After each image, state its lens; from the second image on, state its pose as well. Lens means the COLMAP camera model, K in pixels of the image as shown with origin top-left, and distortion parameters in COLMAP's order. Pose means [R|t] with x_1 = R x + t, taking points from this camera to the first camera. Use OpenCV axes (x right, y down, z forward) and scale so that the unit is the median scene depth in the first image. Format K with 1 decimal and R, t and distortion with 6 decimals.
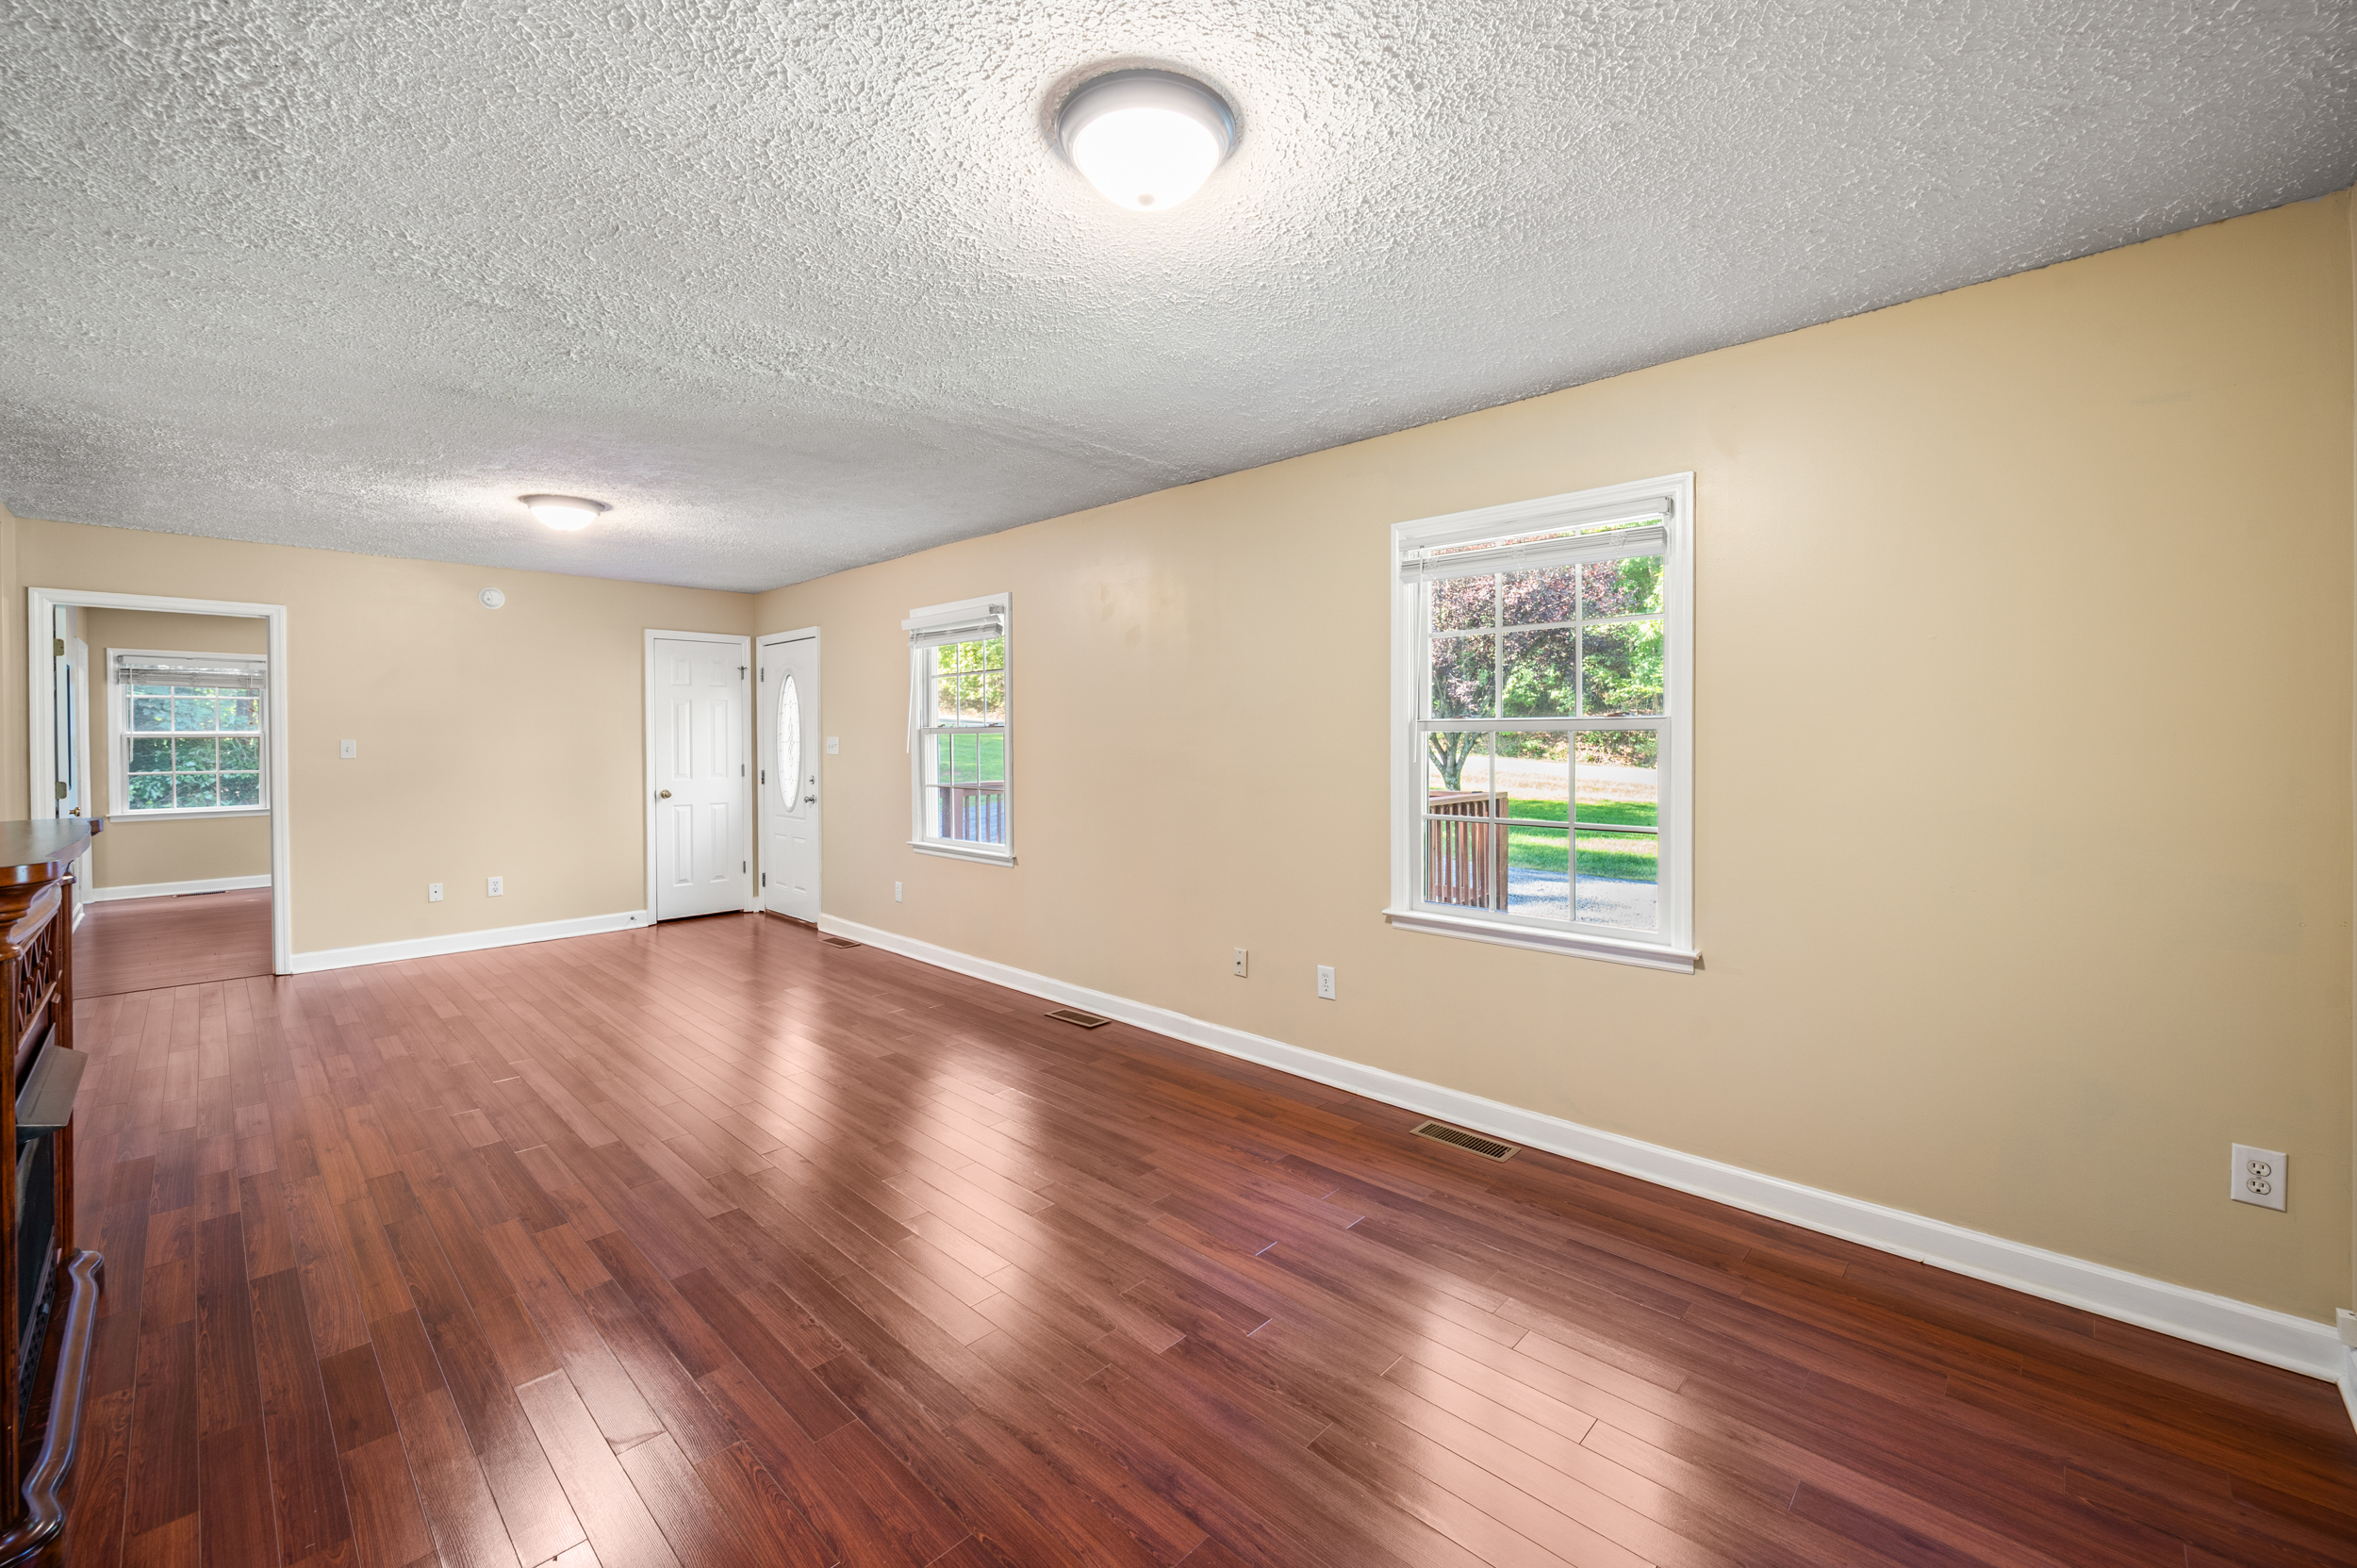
lens RADIAL K [[935.6, 0, 1185.4], [0, 935.6, 730.3], [0, 0, 1]] dist [-0.009725, 0.000178]
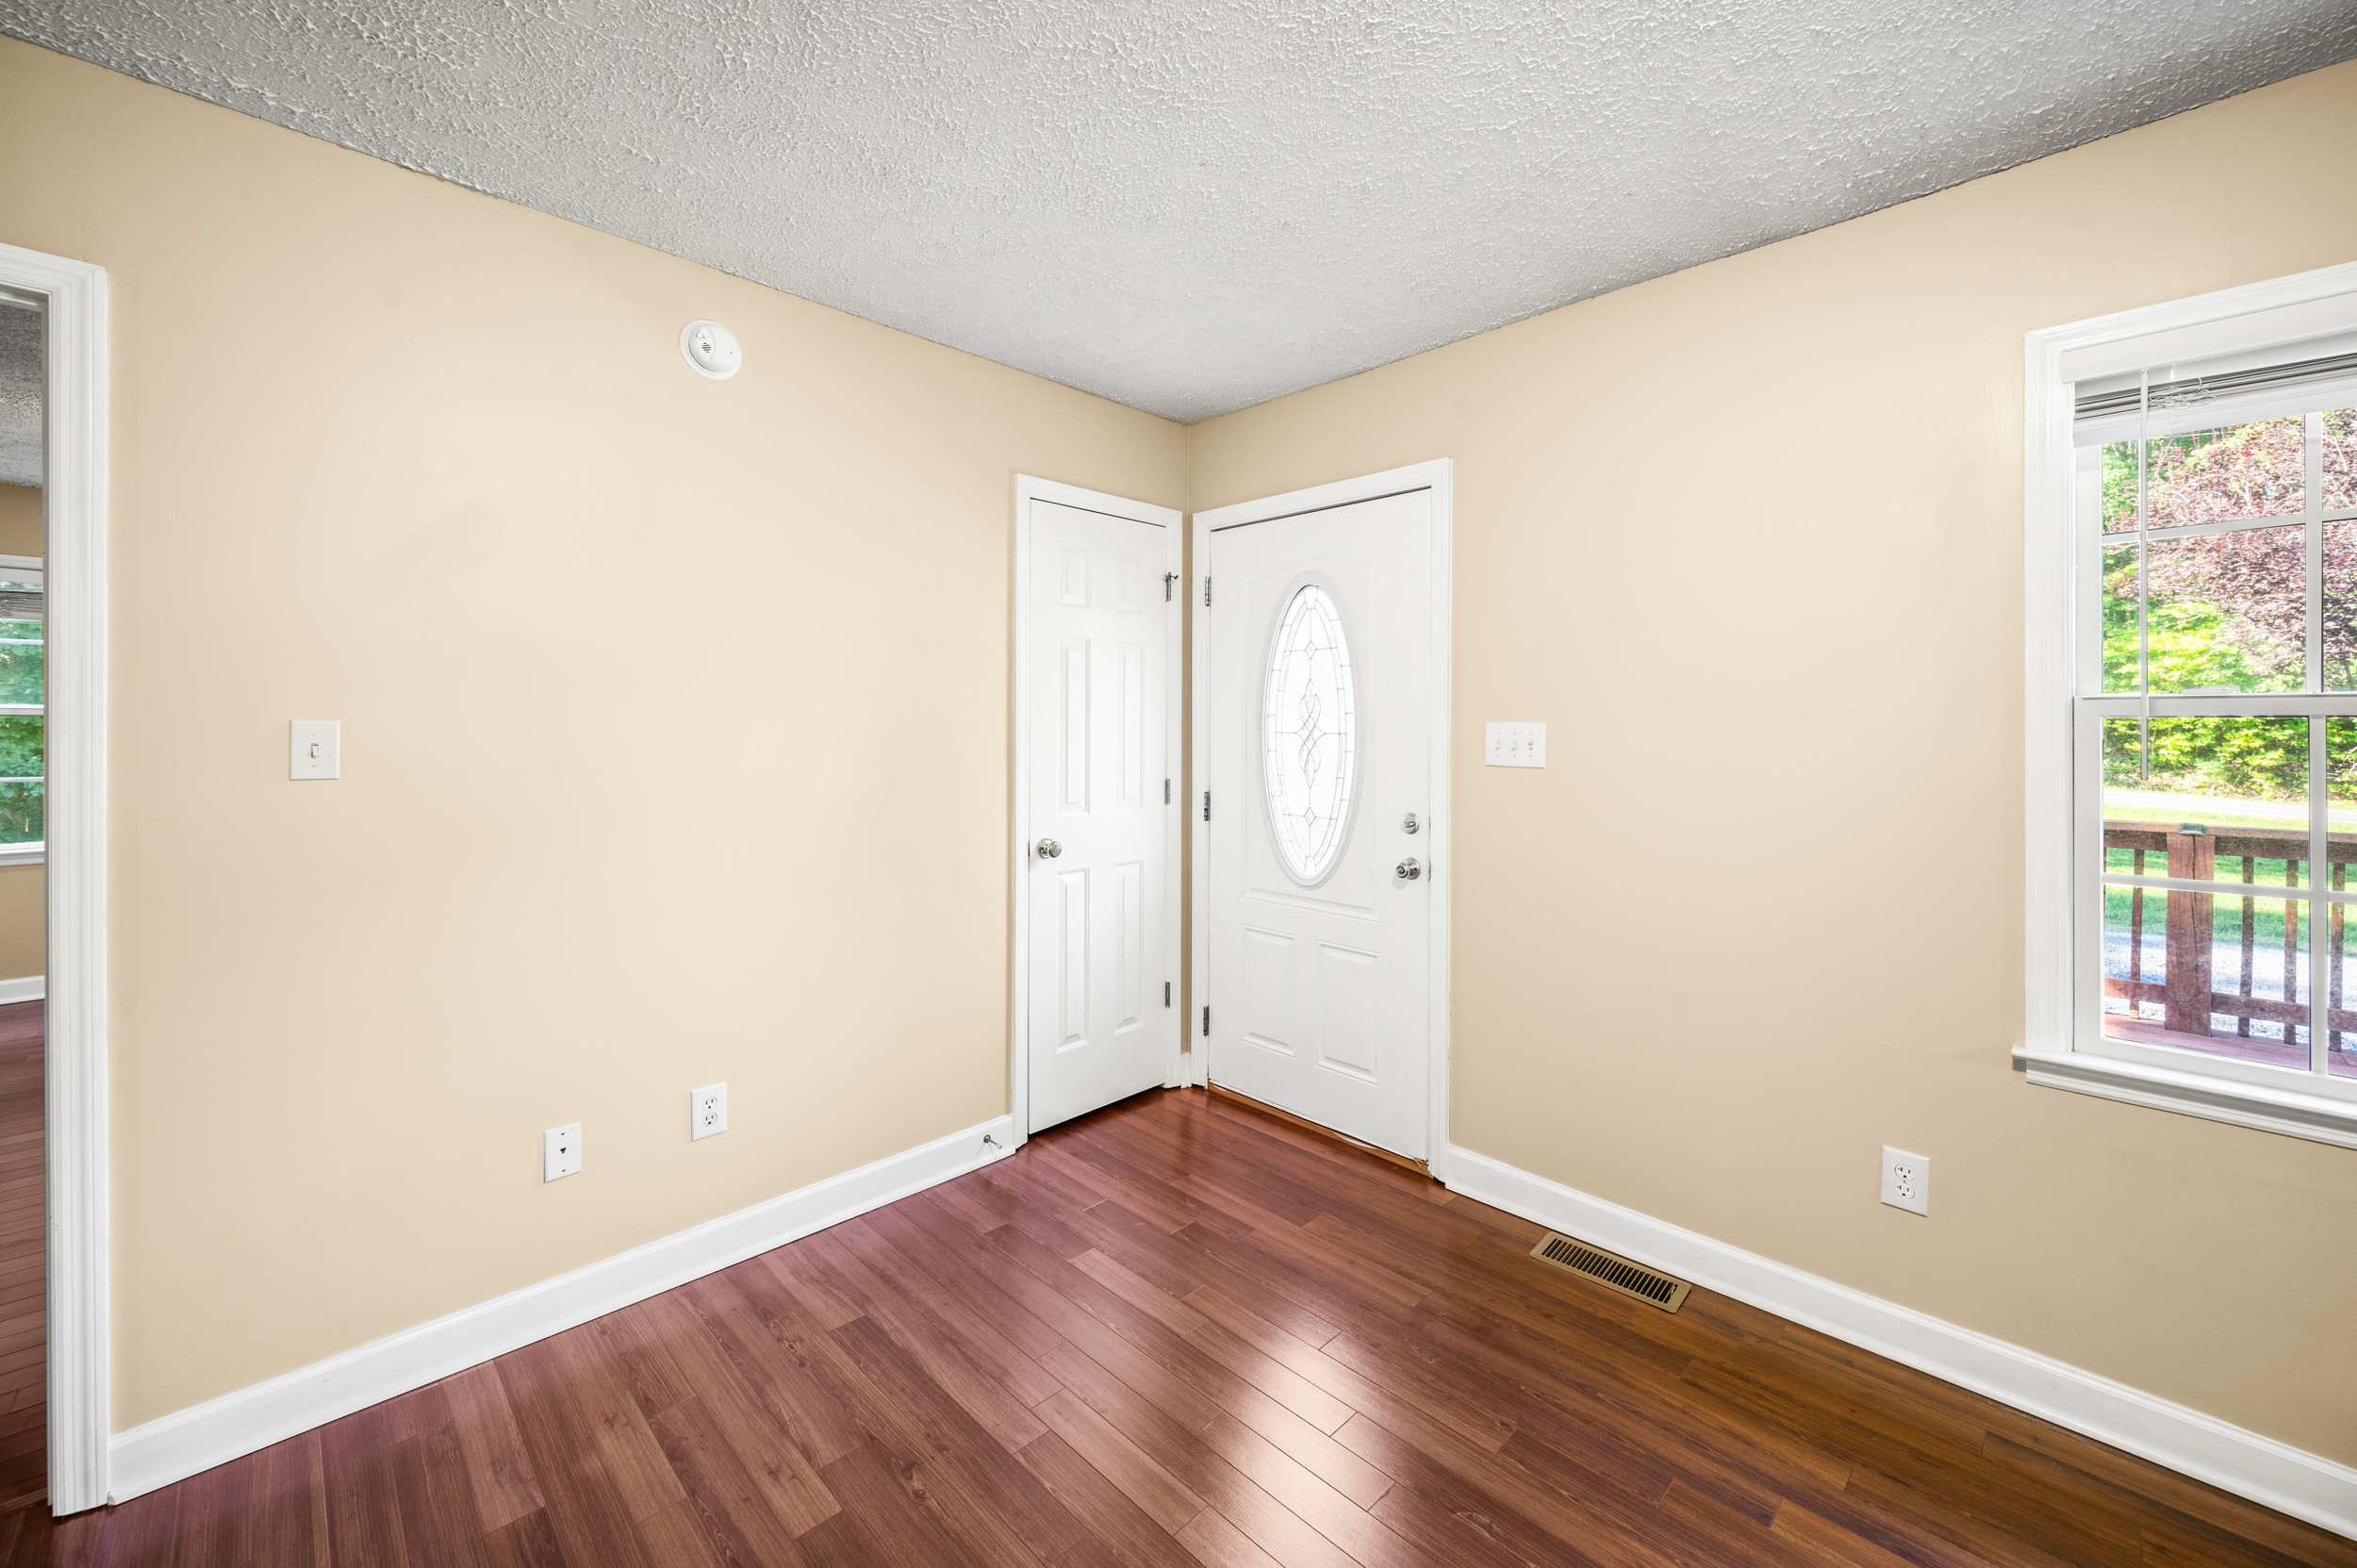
lens RADIAL K [[935.6, 0, 1185.4], [0, 935.6, 730.3], [0, 0, 1]] dist [-0.009725, 0.000178]
pose [[0.999124, 0.009610, -0.040718, -0.446502], [-0.009423, 0.999944, 0.004775, 0.009017], [0.040761, -0.004387, 0.999159, 0.526625]]
